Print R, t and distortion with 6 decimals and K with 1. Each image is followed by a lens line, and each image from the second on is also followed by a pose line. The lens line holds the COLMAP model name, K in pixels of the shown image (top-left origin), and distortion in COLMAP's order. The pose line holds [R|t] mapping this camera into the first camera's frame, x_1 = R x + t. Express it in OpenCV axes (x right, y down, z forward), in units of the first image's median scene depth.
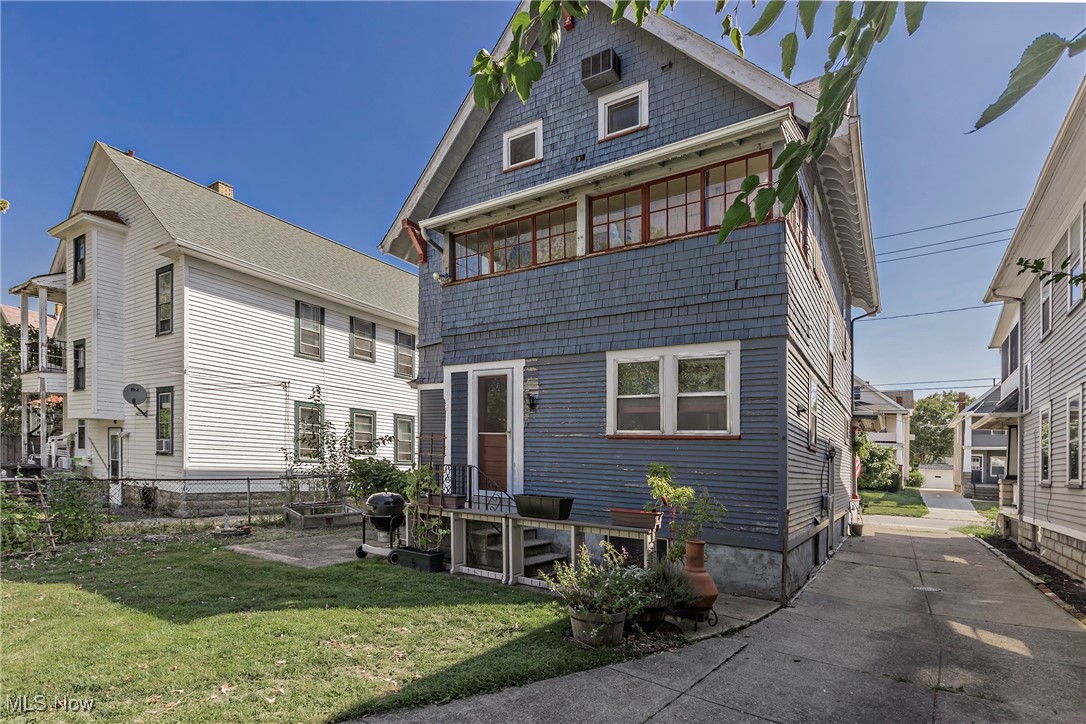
lens RADIAL K [[515.4, 0, 537.8], [0, 515.4, 440.9], [0, 0, 1]] dist [0.000903, 0.000057]
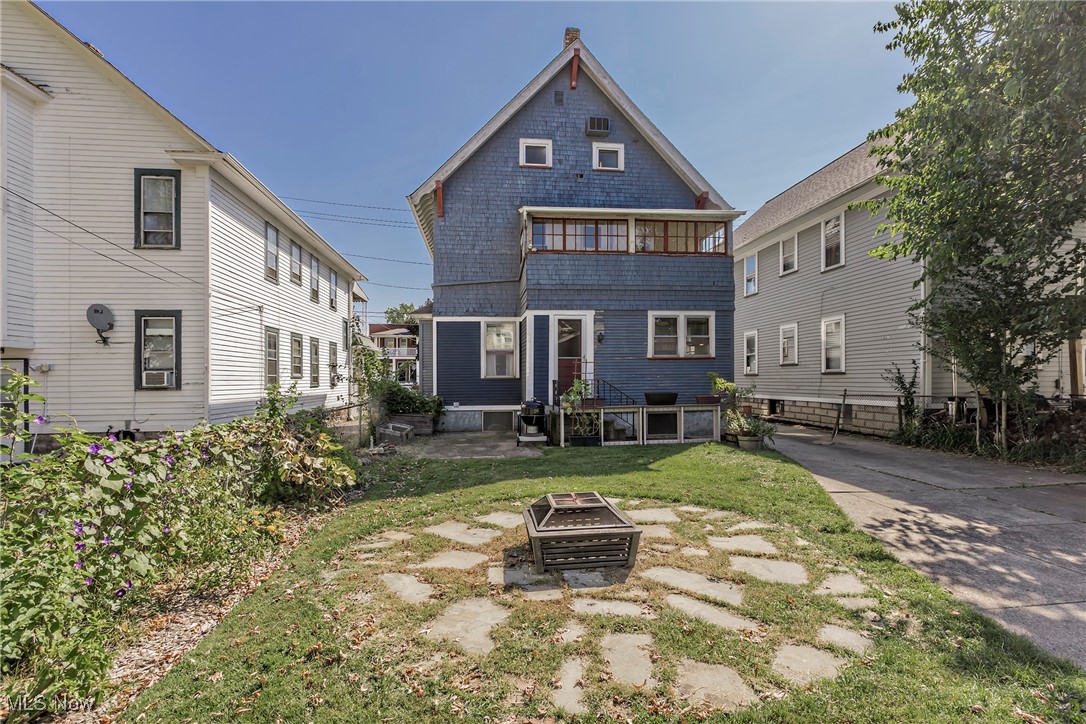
lens RADIAL K [[499.3, 0, 529.5], [0, 499.3, 349.7], [0, 0, 1]] dist [0.000075, -0.000236]
pose [[0.766013, -0.013954, 0.642673, -1.146281], [0.016885, 0.999856, 0.001583, -0.043825], [-0.642603, 0.009639, 0.766139, -0.038373]]
